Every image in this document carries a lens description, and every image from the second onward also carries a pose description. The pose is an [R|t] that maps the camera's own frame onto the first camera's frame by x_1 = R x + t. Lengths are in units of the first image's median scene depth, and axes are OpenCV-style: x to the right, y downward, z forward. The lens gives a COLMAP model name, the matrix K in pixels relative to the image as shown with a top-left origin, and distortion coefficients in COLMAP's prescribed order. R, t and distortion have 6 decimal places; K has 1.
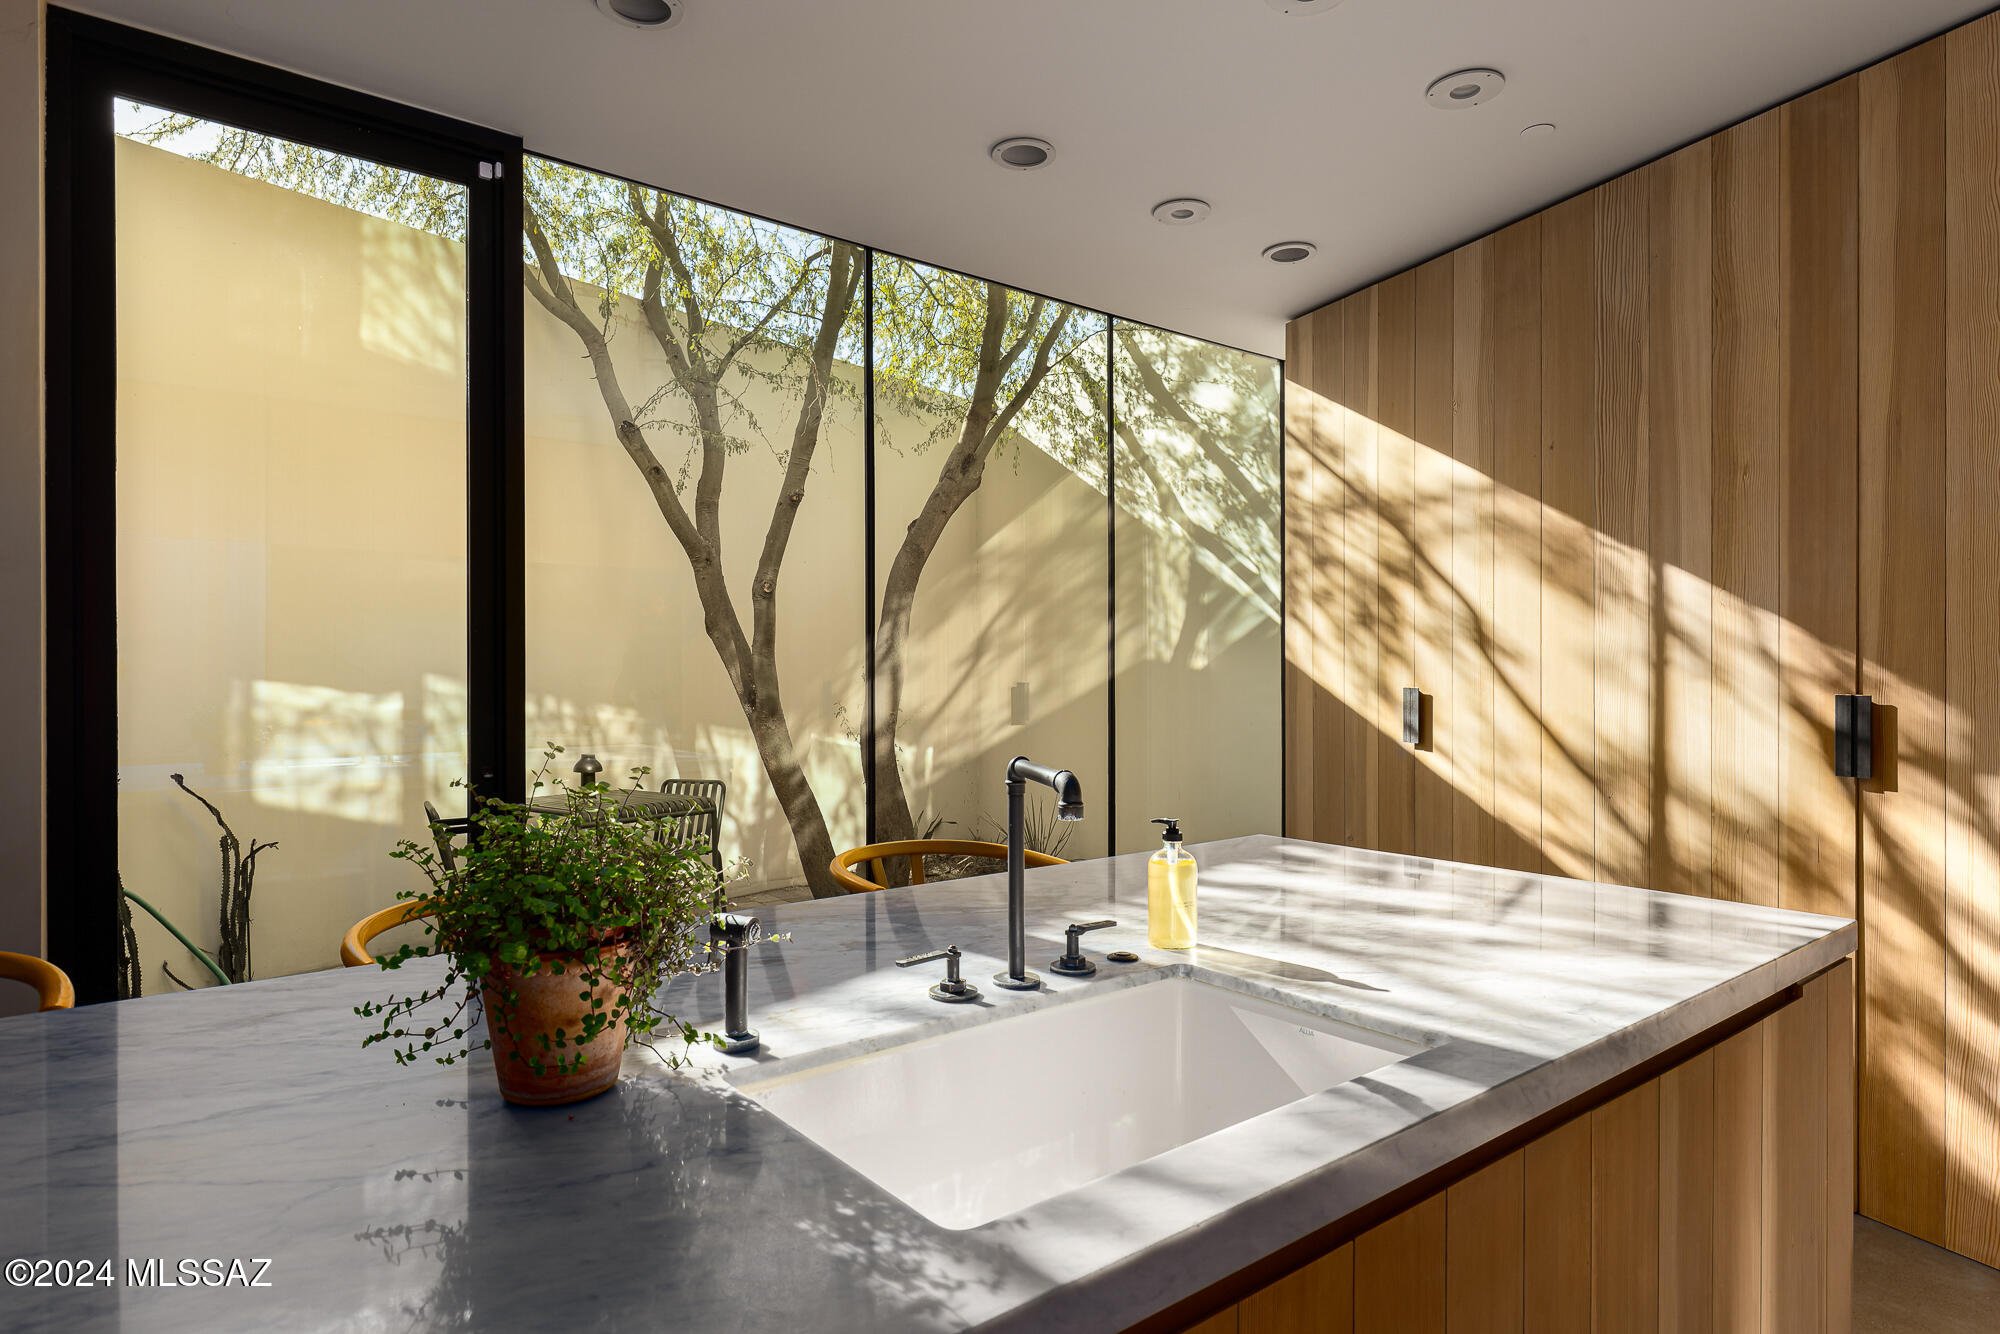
lens RADIAL K [[1123.0, 0, 1016.7], [0, 1123.0, 672.6], [0, 0, 1]] dist [0.008477, 0.003198]
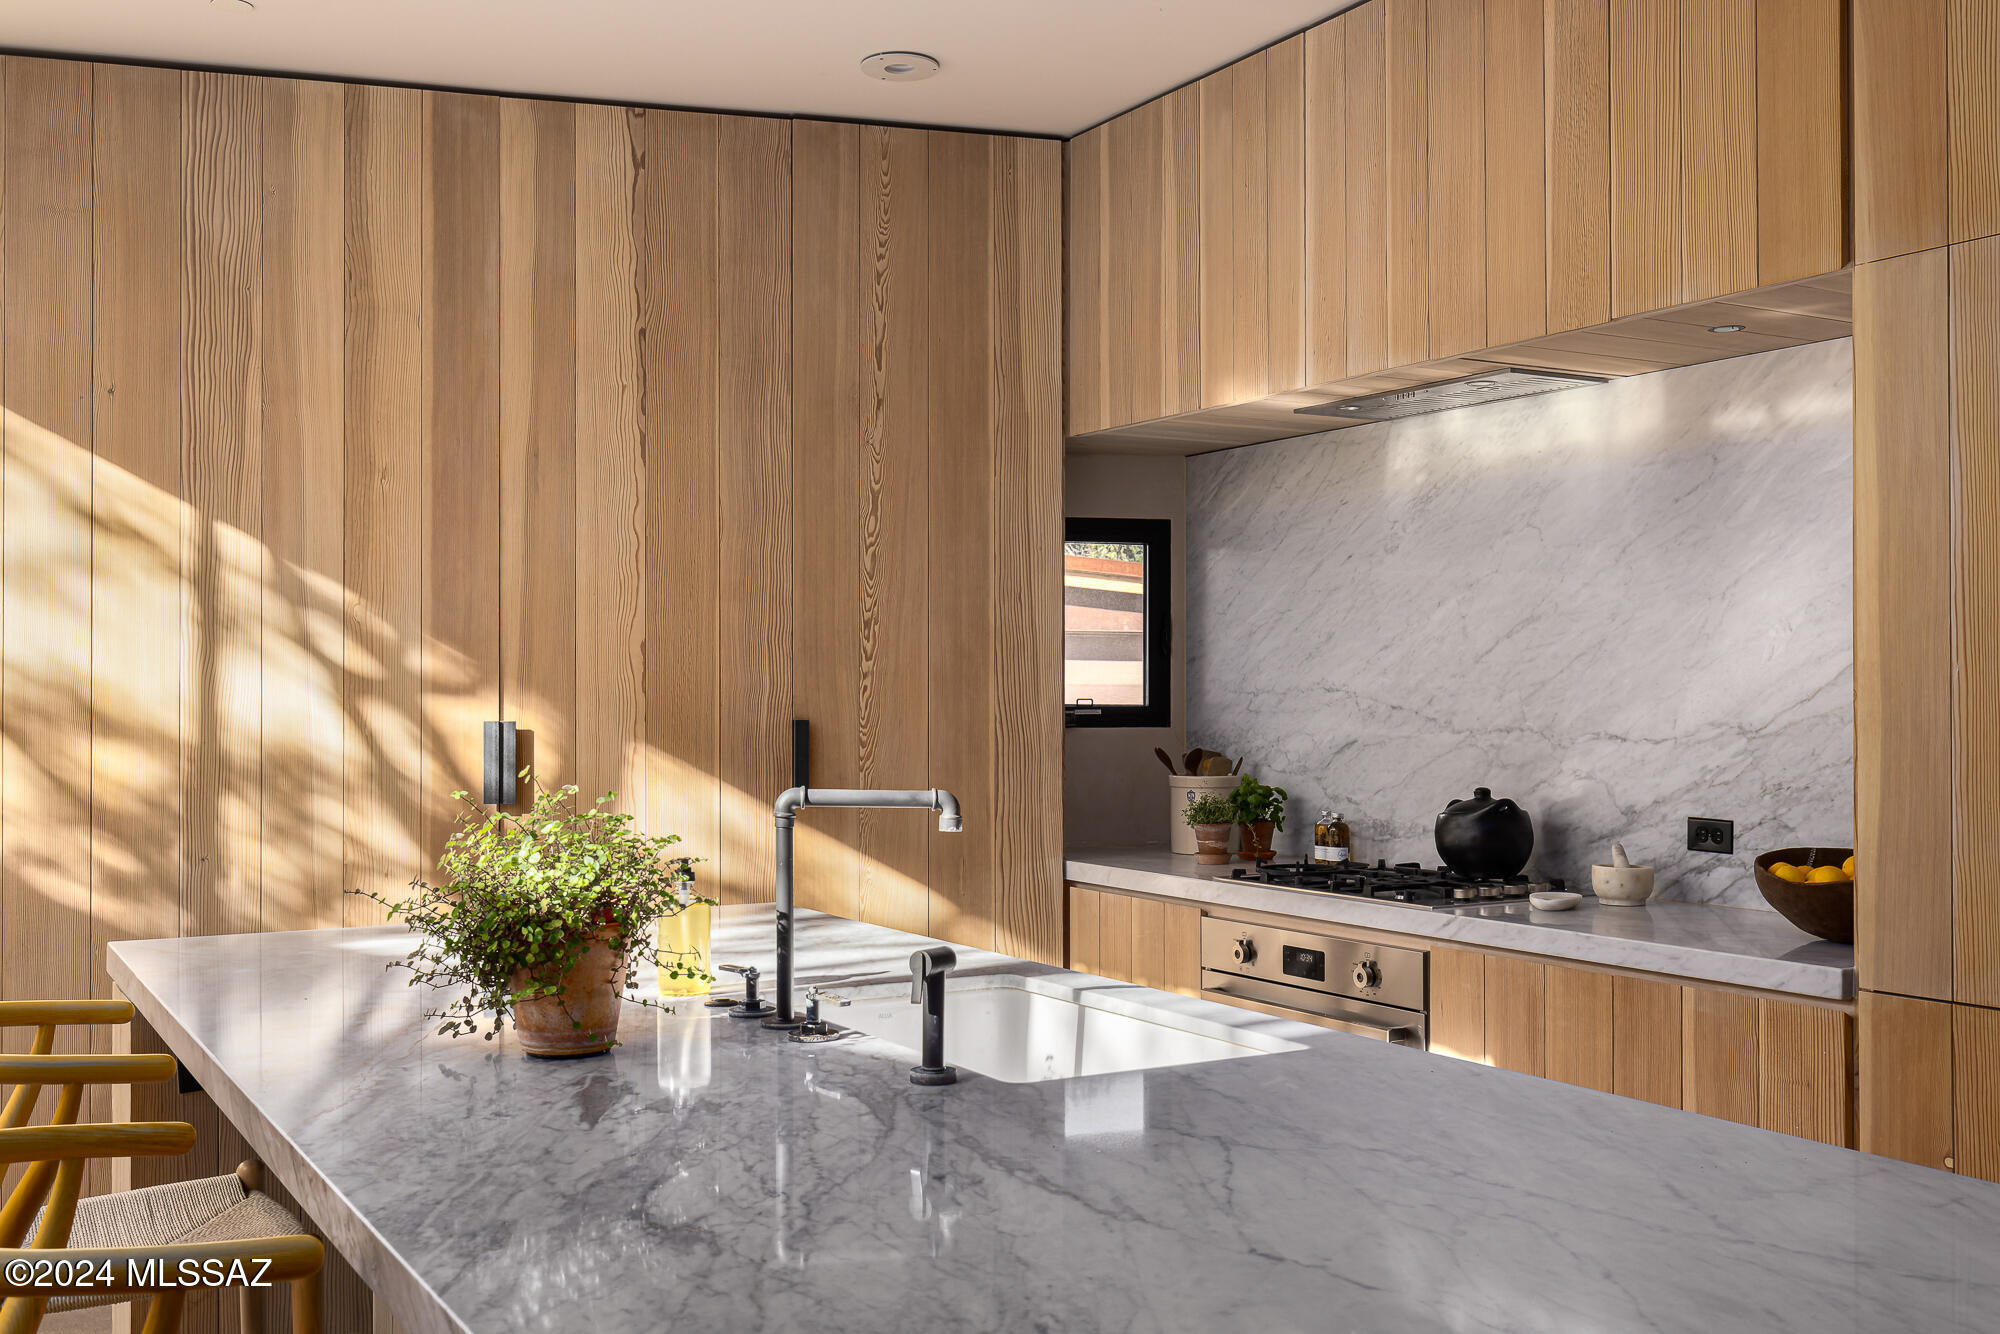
lens RADIAL K [[1940.4, 0, 1005.7], [0, 1940.4, 665.4], [0, 0, 1]] dist [0.012801, 0.000000]
pose [[0.156922, 0.026395, 0.987258, -0.793172], [0.004635, 0.999612, -0.027462, 0.017428], [-0.987600, 0.008885, 0.156739, 0.271607]]
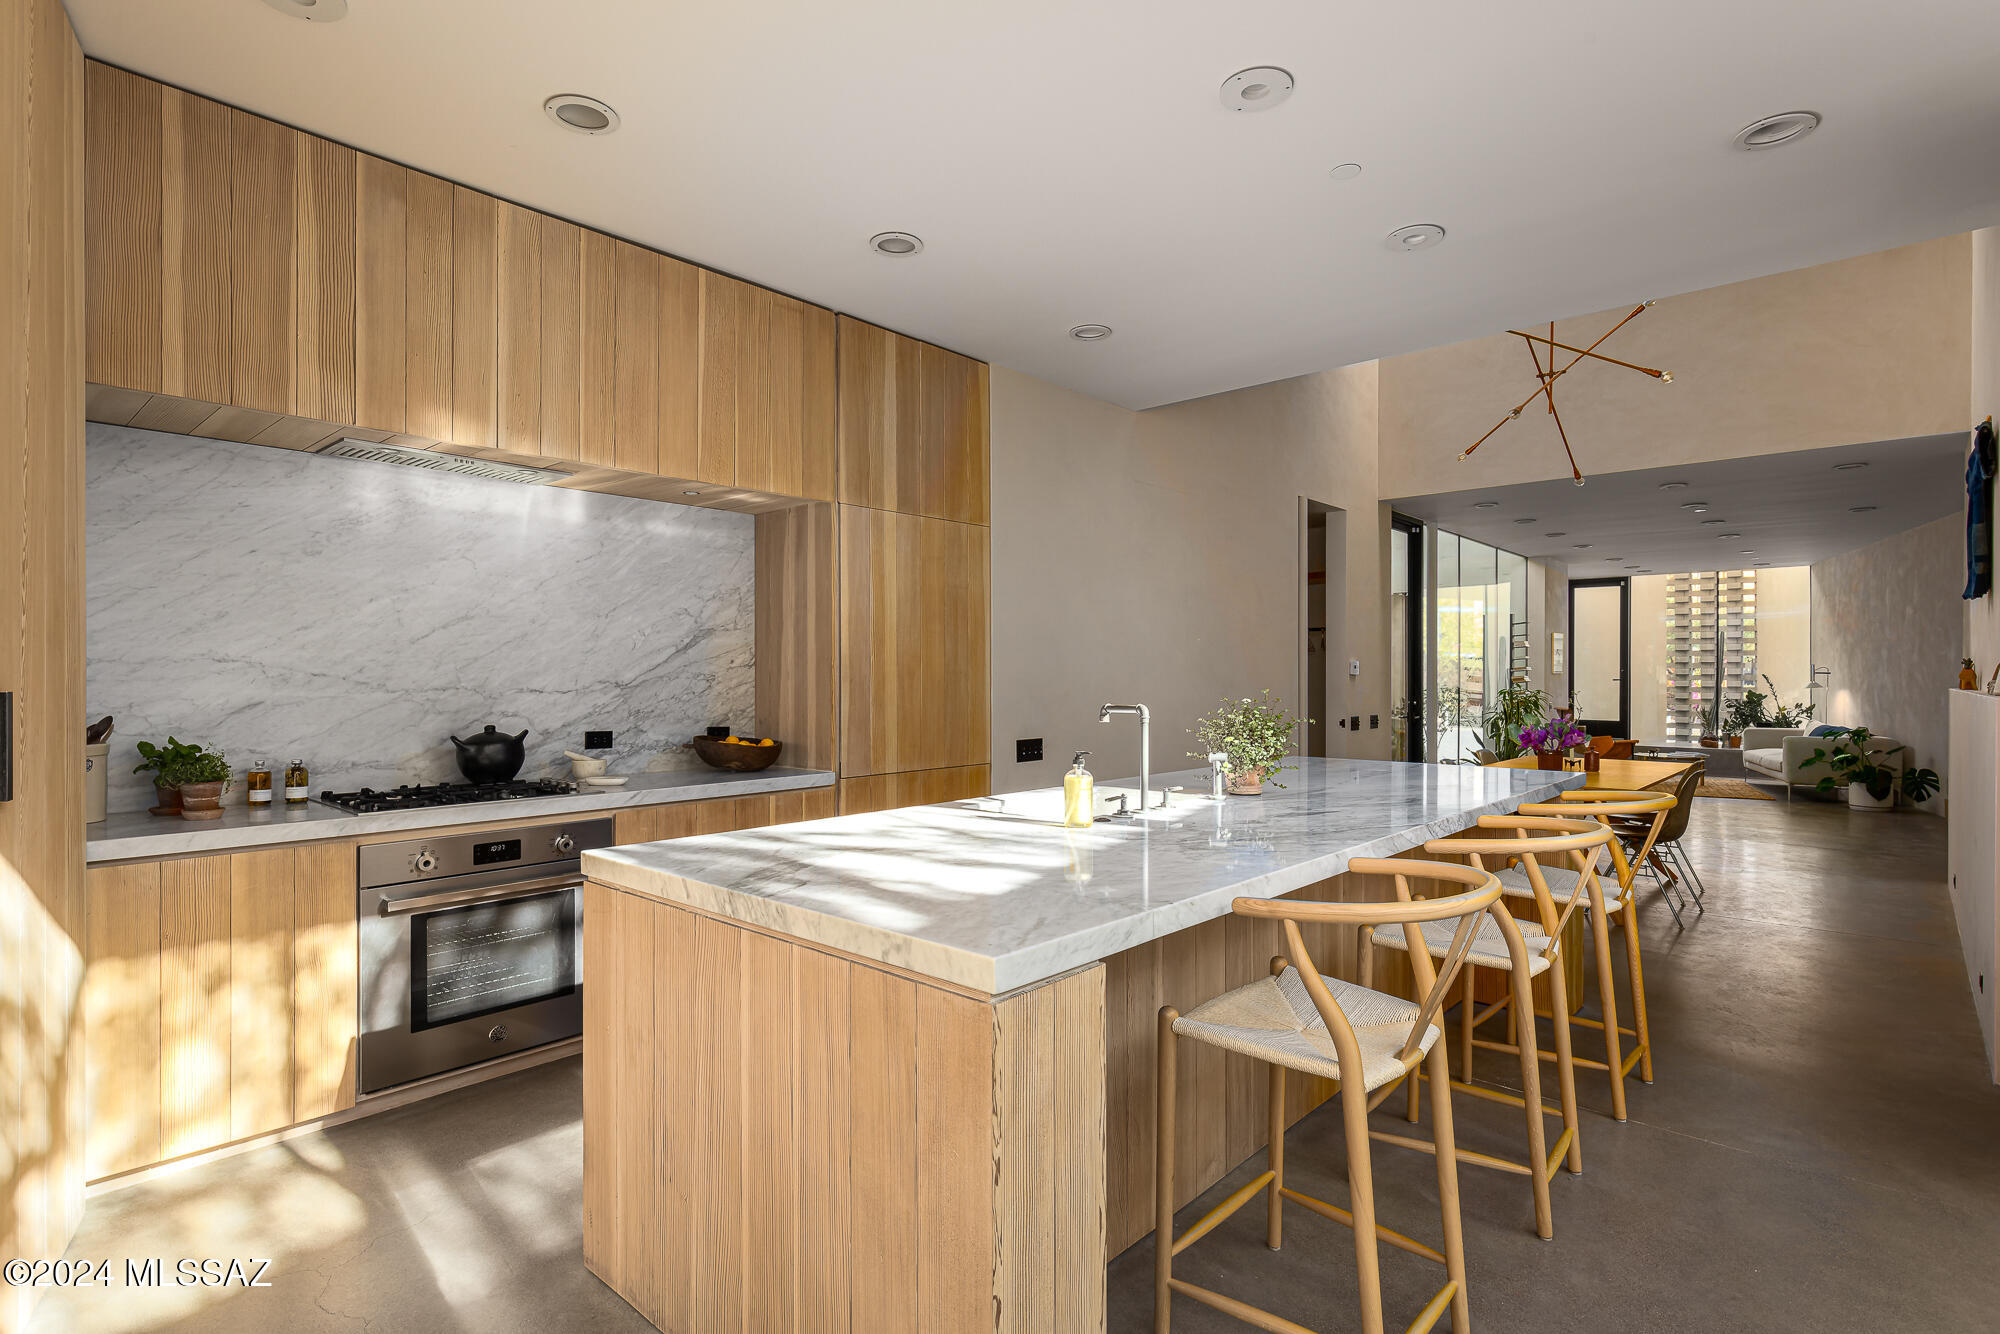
lens RADIAL K [[1010.4, 0, 1005.3], [0, 1010.4, 672.3], [0, 0, 1]] dist [-0.000912, 0.000583]
pose [[-0.987096, 0.013198, -0.159587, 0.285405], [0.012599, 0.999909, 0.004763, 0.011070], [0.159636, 0.002691, -0.987172, 1.402155]]
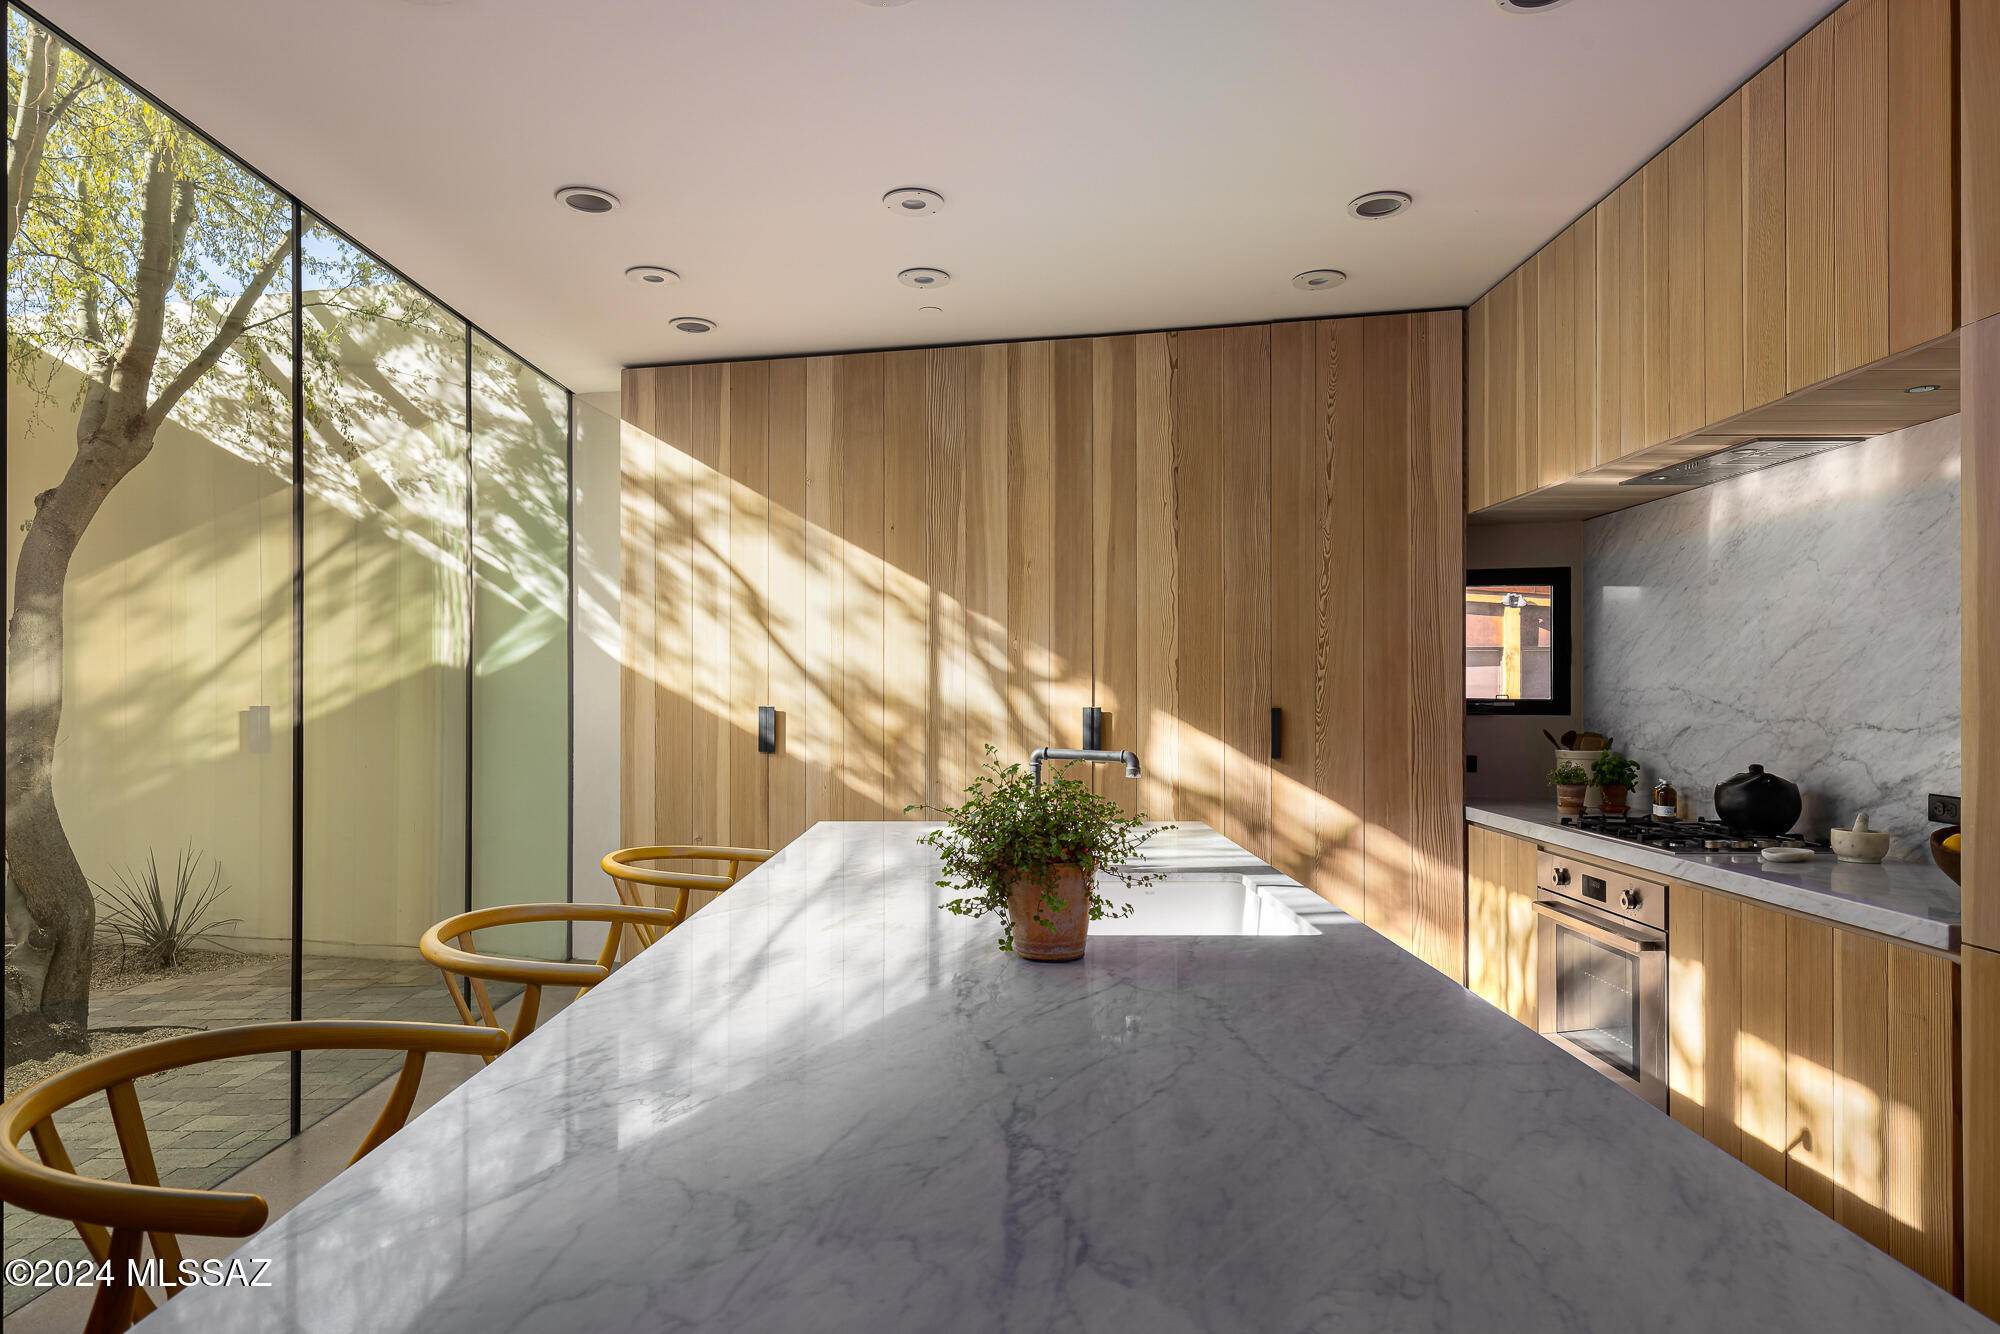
lens RADIAL K [[1208.5, 0, 1005.3], [0, 1208.5, 681.3], [0, 0, 1]] dist [0.014642, -0.000954]
pose [[0.627903, 0.019039, 0.778059, -0.671506], [-0.004052, 0.999767, -0.021195, 0.018145], [-0.778281, 0.010156, 0.627834, -0.023506]]
